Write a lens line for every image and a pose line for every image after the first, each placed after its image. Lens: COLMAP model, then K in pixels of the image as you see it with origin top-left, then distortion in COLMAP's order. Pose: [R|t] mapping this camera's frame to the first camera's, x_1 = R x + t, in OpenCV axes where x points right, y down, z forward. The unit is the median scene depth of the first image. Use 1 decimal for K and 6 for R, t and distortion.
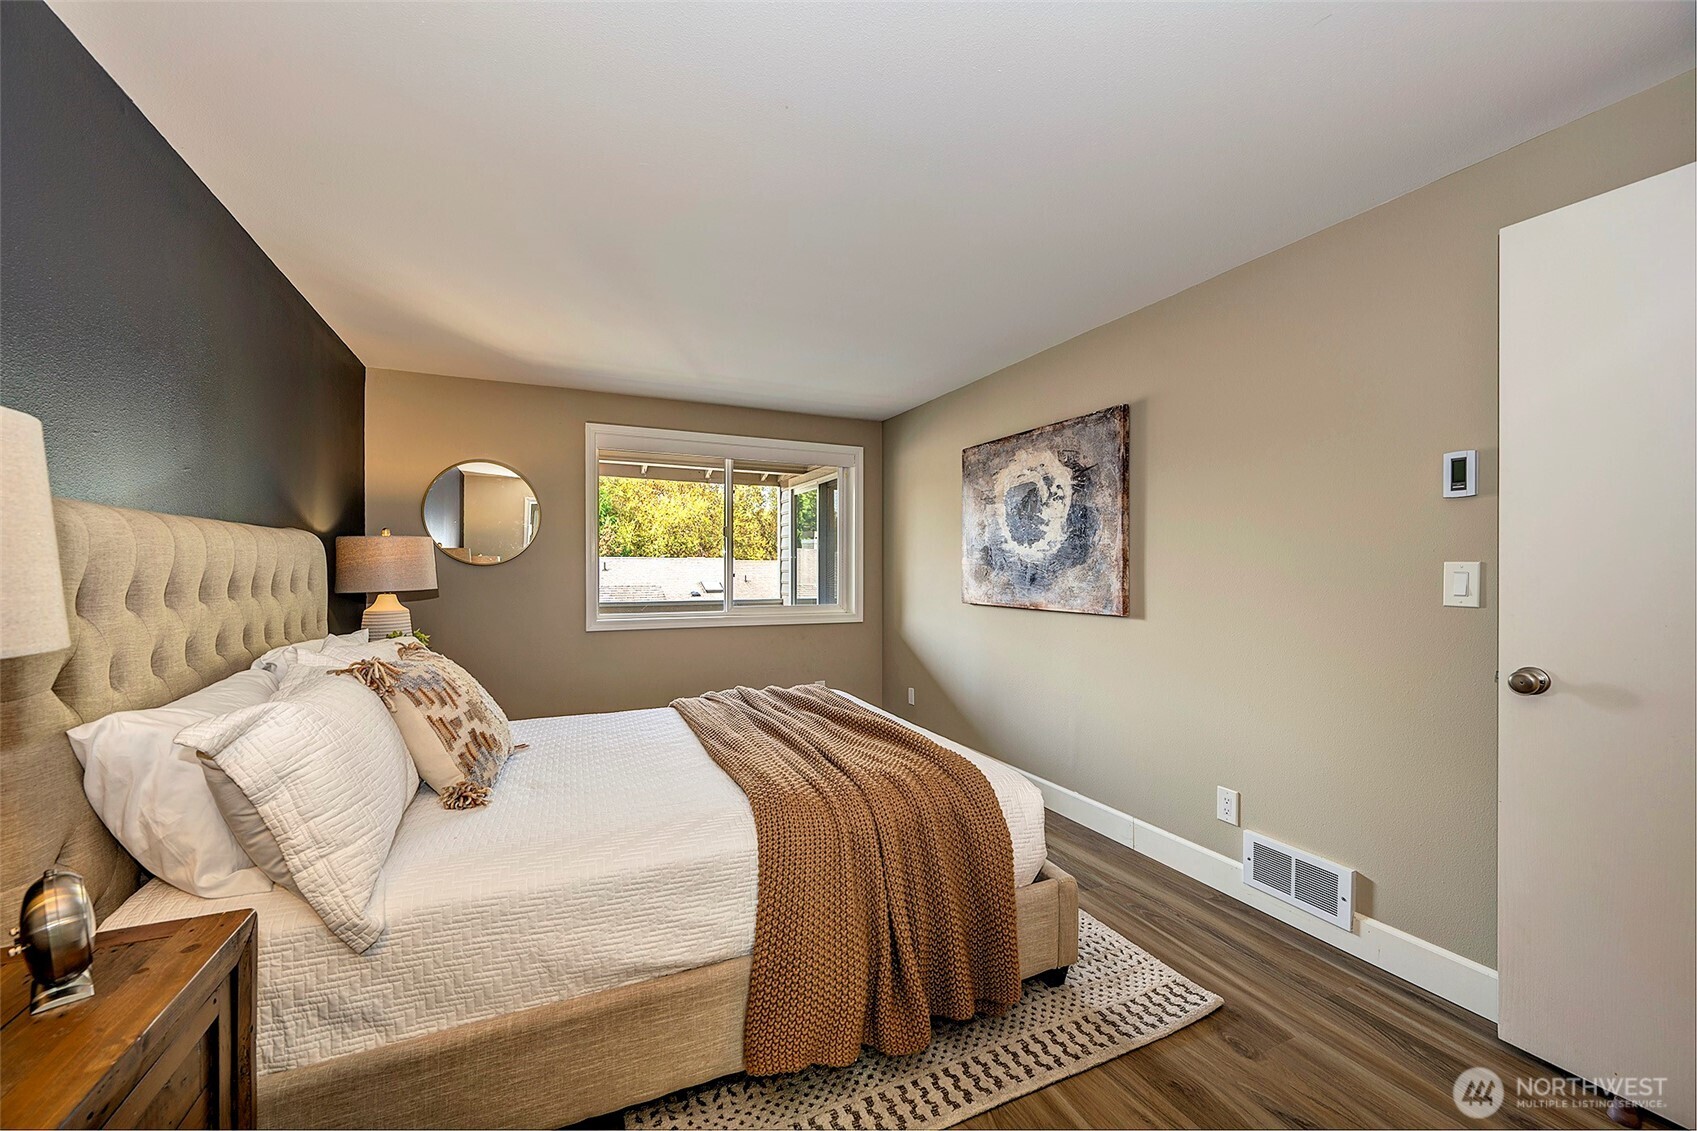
lens RADIAL K [[661.0, 0, 854.4], [0, 661.0, 565.8], [0, 0, 1]] dist [-0.000646, 0.000351]
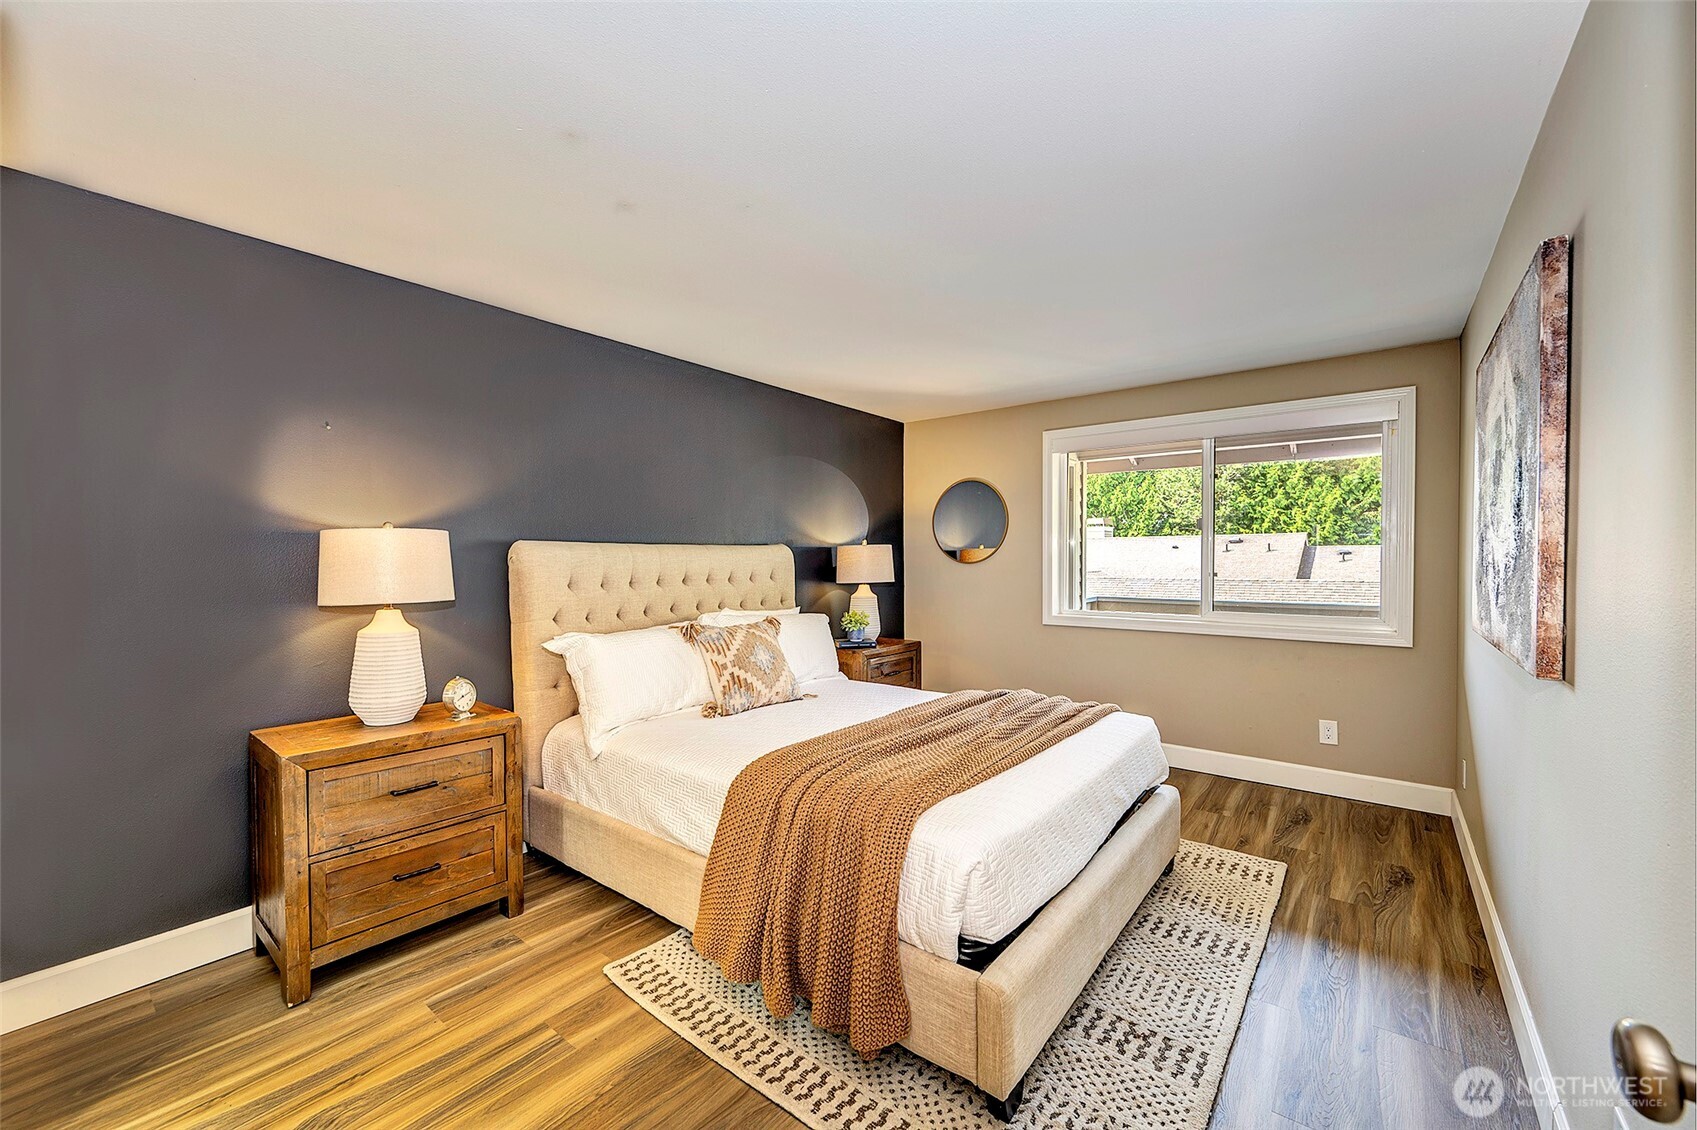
lens RADIAL K [[661.0, 0, 854.4], [0, 661.0, 566.2], [0, 0, 1]] dist [-0.000646, 0.000351]
pose [[0.457428, 0.005907, -0.889227, 0.570892], [0.007347, 0.999919, 0.010422, -0.013516], [0.889216, -0.011300, 0.457348, 0.313458]]
